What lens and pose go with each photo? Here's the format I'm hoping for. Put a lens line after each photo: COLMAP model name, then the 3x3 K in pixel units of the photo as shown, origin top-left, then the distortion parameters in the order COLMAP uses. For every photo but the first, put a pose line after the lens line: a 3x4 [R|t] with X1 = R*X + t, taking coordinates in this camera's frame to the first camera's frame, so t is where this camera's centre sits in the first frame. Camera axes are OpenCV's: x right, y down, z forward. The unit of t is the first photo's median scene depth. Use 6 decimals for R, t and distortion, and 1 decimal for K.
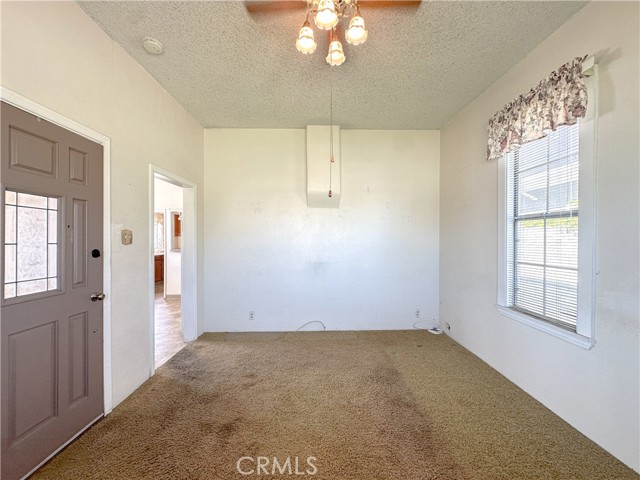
lens RADIAL K [[254.9, 0, 322.1], [0, 254.9, 239.5], [0, 0, 1]] dist [-0.000183, 0.001279]
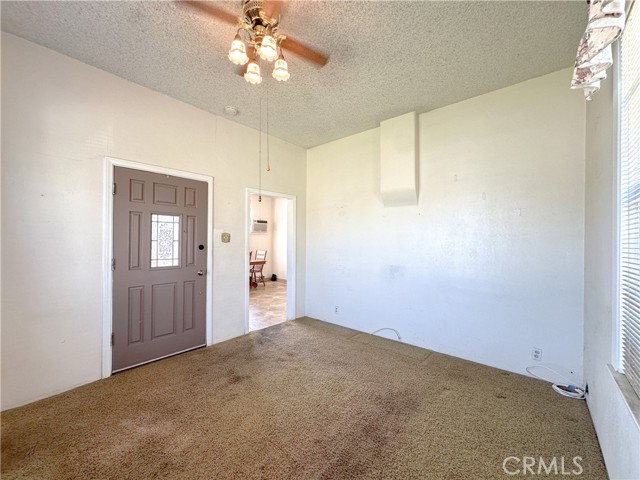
lens RADIAL K [[254.9, 0, 320.2], [0, 254.9, 239.3], [0, 0, 1]] dist [-0.000183, 0.001279]
pose [[0.743188, 0.002696, -0.669078, 0.557594], [-0.009906, 0.999927, -0.006974, 0.004466], [0.669010, 0.011811, 0.743160, 0.184173]]
